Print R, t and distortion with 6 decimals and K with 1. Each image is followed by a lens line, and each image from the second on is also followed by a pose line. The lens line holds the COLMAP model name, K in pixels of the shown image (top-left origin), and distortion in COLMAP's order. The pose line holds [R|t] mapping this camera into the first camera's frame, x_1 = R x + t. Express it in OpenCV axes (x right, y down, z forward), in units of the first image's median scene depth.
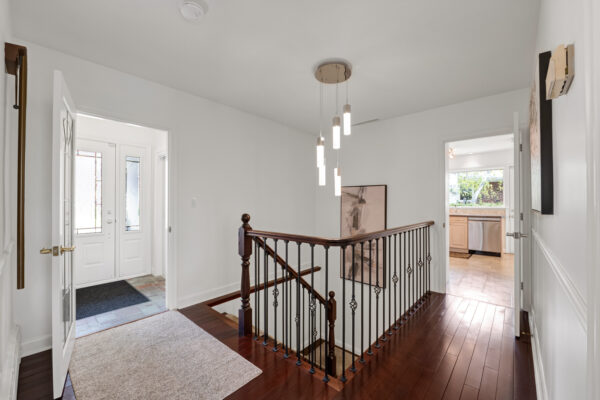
lens RADIAL K [[246.9, 0, 301.0], [0, 246.9, 203.0], [0, 0, 1]] dist [-0.015304, 0.000023]
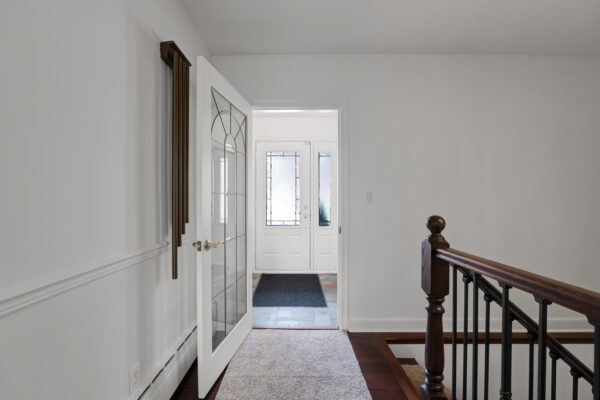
lens RADIAL K [[240.6, 0, 300.0], [0, 240.6, 200.0], [0, 0, 1]] dist [-0.027367, -0.000082]
pose [[0.661378, 0.002539, -0.750049, -0.032601], [-0.004356, 0.999990, -0.000456, 0.010955], [0.750040, 0.003568, 0.661382, 0.426519]]
